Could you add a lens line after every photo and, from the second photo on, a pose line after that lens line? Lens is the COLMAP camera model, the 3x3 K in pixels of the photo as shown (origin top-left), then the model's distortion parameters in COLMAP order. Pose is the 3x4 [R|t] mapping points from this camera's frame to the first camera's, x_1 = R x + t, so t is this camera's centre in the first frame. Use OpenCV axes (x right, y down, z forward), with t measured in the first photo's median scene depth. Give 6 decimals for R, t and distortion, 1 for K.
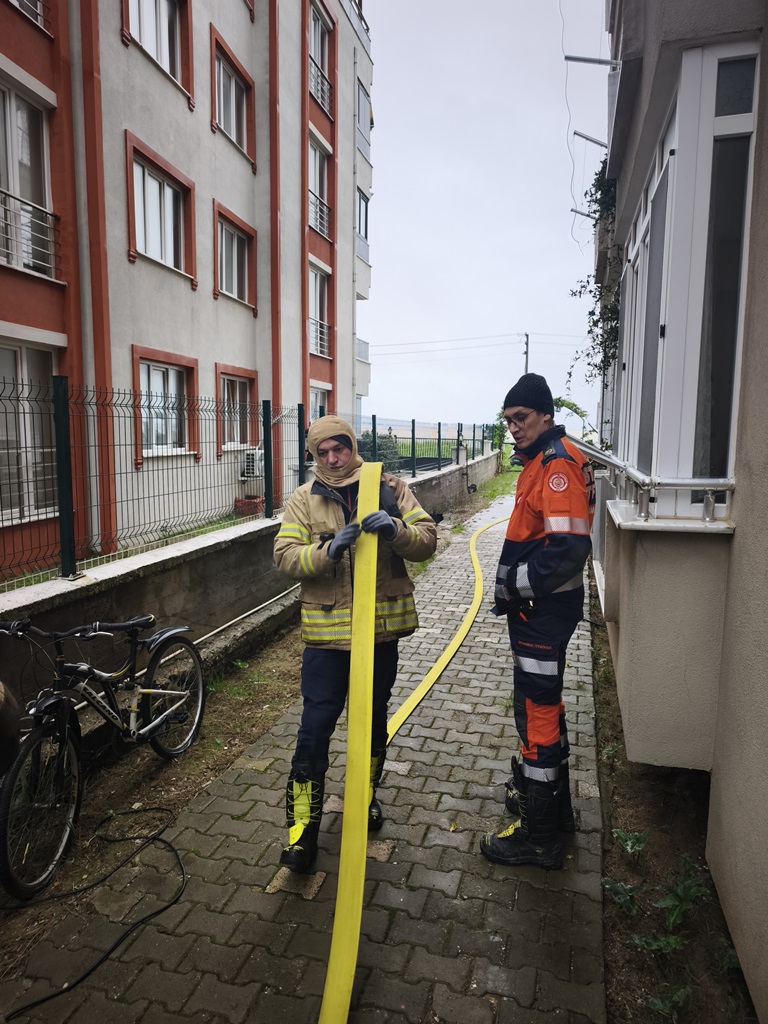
lens RADIAL K [[688.5, 0, 388.0], [0, 688.5, 516.3], [0, 0, 1]] dist [0.003118, -0.003670]
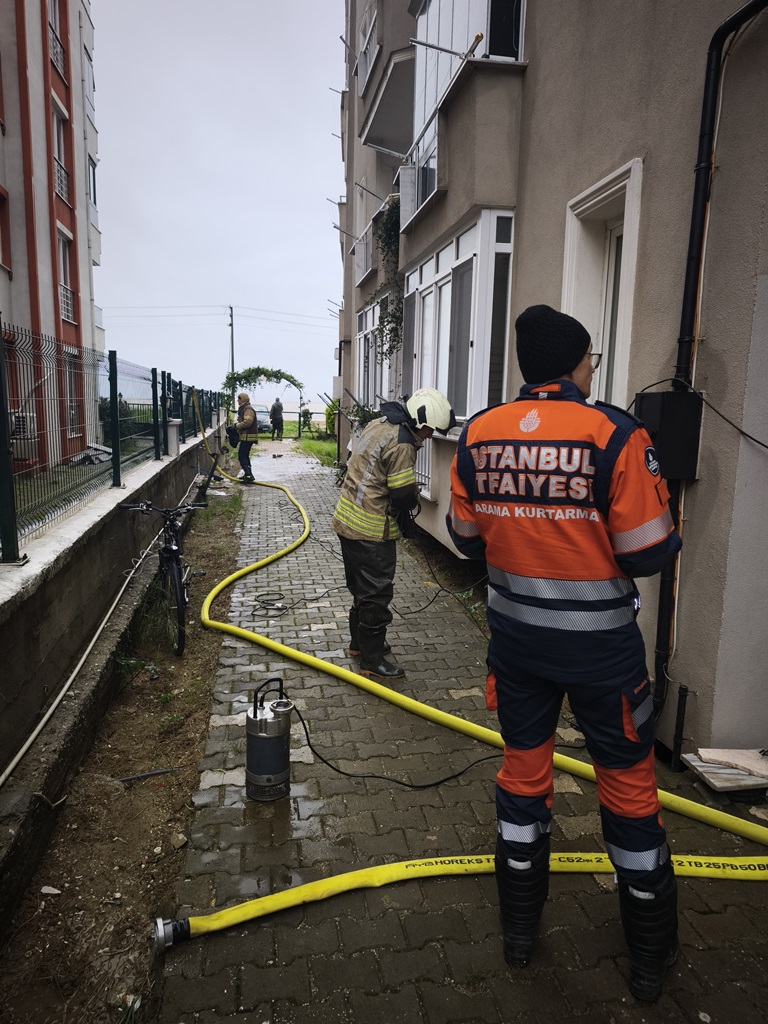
lens RADIAL K [[688.5, 0, 382.0], [0, 688.5, 508.5], [0, 0, 1]] dist [0.003118, -0.003670]
pose [[0.908118, -0.049581, 0.415769, -0.111779], [0.037036, 0.998584, 0.038189, 0.019554], [-0.417073, -0.019282, 0.908668, -0.115169]]
